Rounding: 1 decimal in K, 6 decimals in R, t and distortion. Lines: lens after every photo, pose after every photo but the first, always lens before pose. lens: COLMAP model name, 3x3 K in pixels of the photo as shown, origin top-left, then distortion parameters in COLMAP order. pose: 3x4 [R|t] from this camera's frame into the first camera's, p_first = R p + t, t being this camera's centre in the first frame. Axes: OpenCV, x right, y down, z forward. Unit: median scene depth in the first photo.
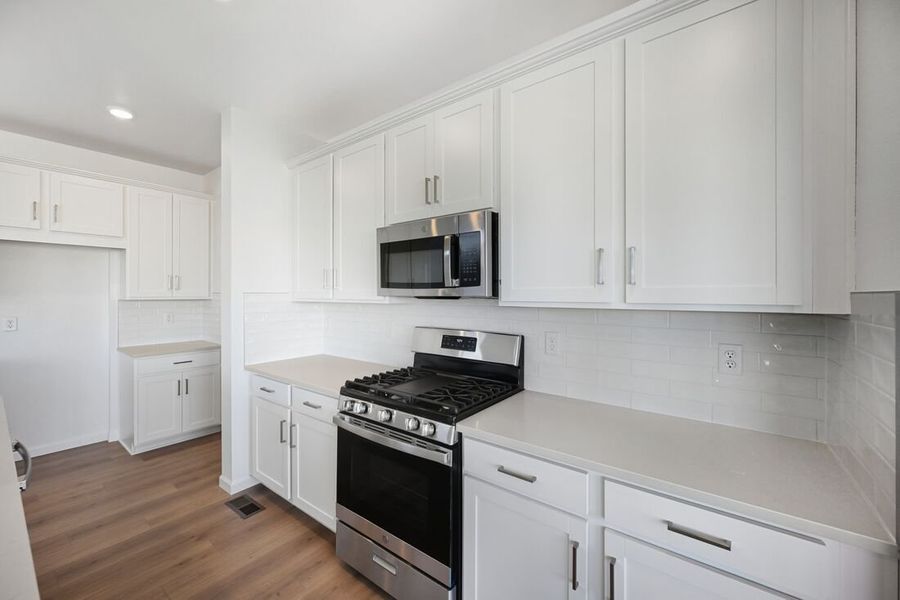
lens RADIAL K [[354.5, 0, 452.4], [0, 354.5, 292.9], [0, 0, 1]] dist [-0.000543, 0.000158]
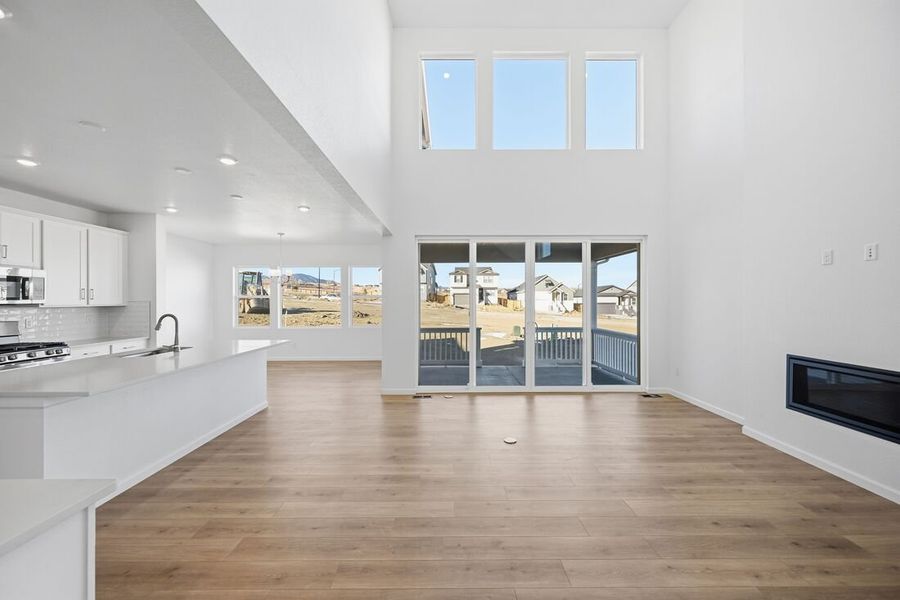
lens RADIAL K [[354.5, 0, 445.0], [0, 354.5, 298.2], [0, 0, 1]] dist [-0.000543, 0.000158]
pose [[-0.610865, 0.008436, 0.791689, -2.952017], [0.004476, 0.999964, -0.007201, 0.004021], [-0.791722, -0.000855, -0.610881, 0.230664]]
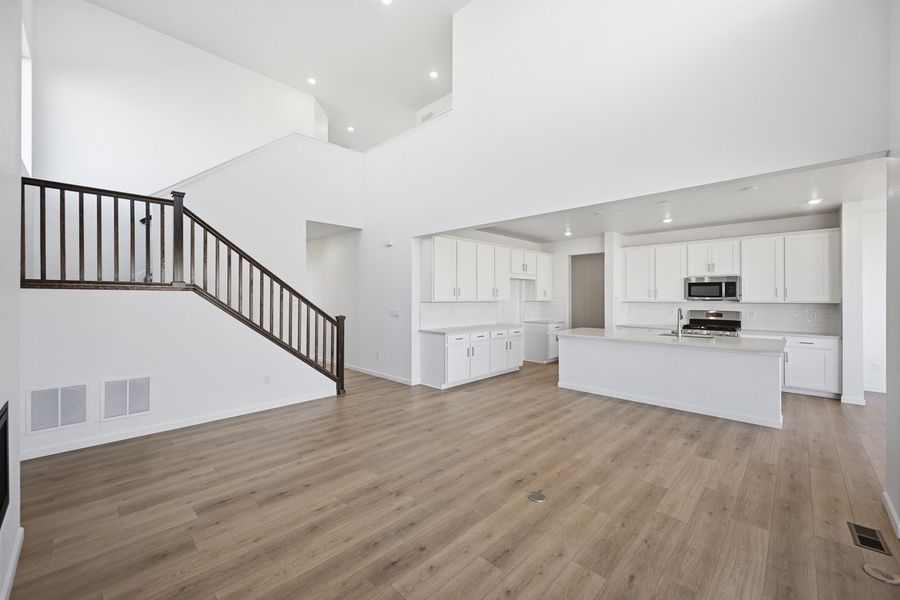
lens RADIAL K [[359.4, 0, 453.2], [0, 359.4, 295.7], [0, 0, 1]] dist [0.003026, 0.000590]
pose [[0.994182, 0.003443, -0.107656, -1.916050], [-0.004249, 0.999965, -0.007252, 0.007115], [0.107627, 0.007667, 0.994162, -2.374754]]
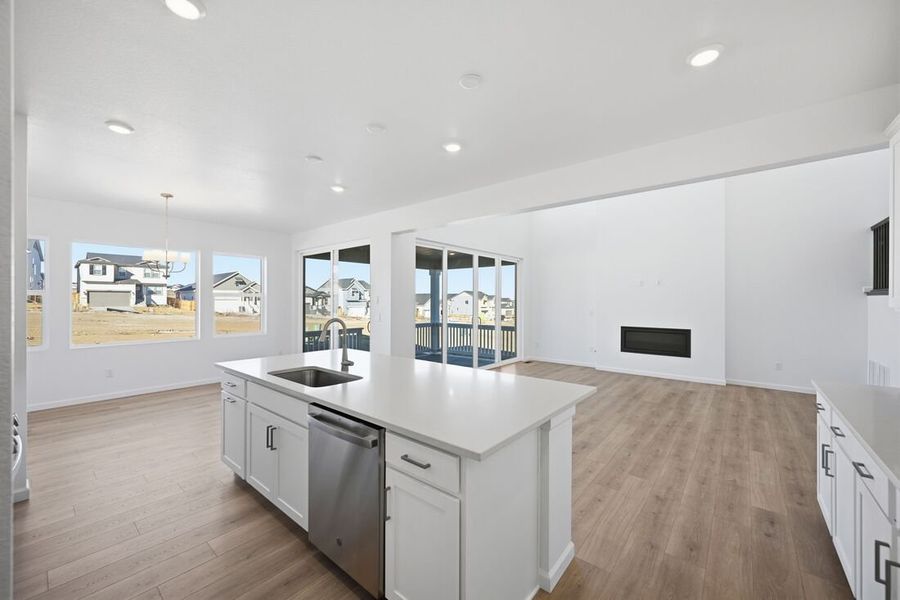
lens RADIAL K [[354.5, 0, 447.7], [0, 354.5, 302.7], [0, 0, 1]] dist [-0.000543, 0.000158]
pose [[-0.999126, 0.001805, 0.041773, -1.097282], [0.002121, 0.999969, 0.007533, -0.004070], [-0.041758, 0.007615, -0.999099, 1.507294]]
